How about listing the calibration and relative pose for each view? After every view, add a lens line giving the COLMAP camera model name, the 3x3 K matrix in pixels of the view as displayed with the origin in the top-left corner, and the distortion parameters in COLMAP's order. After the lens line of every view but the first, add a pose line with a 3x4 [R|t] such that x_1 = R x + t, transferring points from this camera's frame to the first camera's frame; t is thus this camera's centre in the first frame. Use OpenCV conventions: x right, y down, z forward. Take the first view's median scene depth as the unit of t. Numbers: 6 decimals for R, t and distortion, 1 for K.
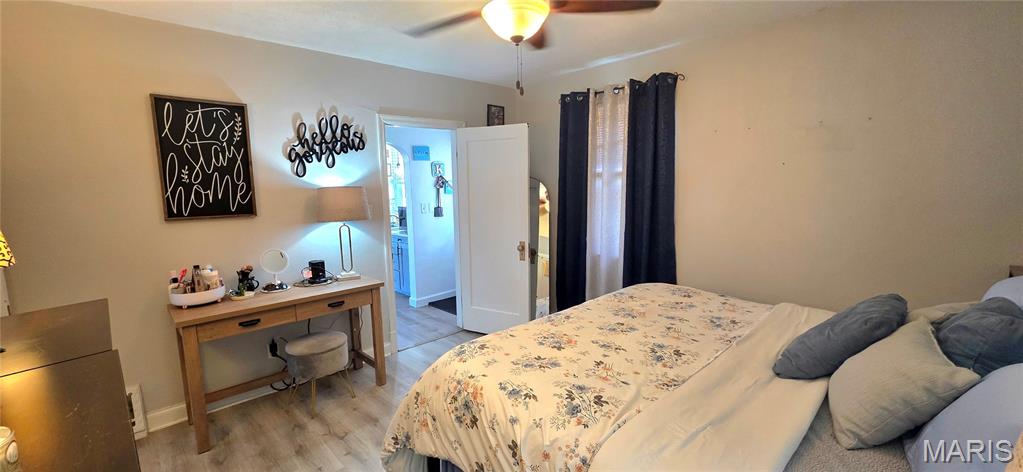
lens RADIAL K [[408.1, 0, 506.0], [0, 408.1, 239.6], [0, 0, 1]] dist [-0.011725, -0.000031]
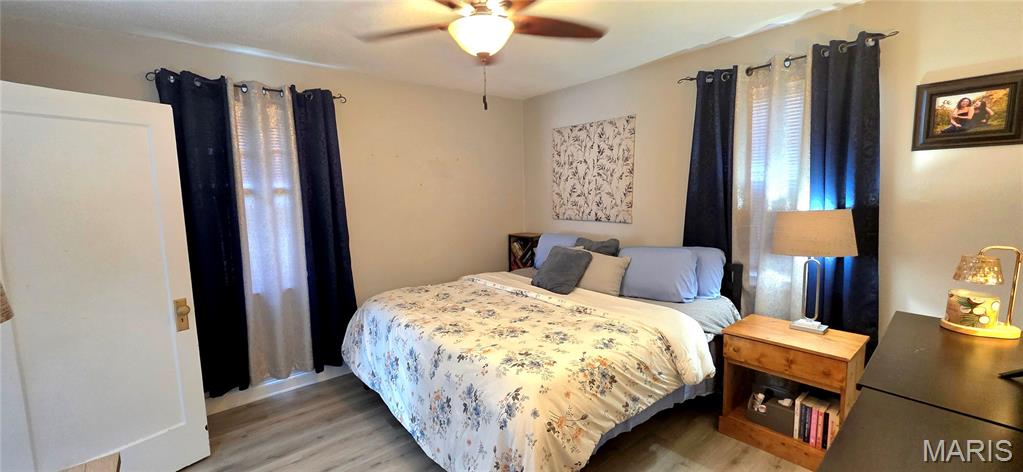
lens RADIAL K [[408.1, 0, 506.0], [0, 408.1, 239.6], [0, 0, 1]] dist [-0.011725, -0.000031]
pose [[0.063164, -0.098247, 0.993155, -0.920981], [0.163615, 0.982698, 0.086807, -0.097837], [-0.984500, 0.157012, 0.078146, 0.823259]]
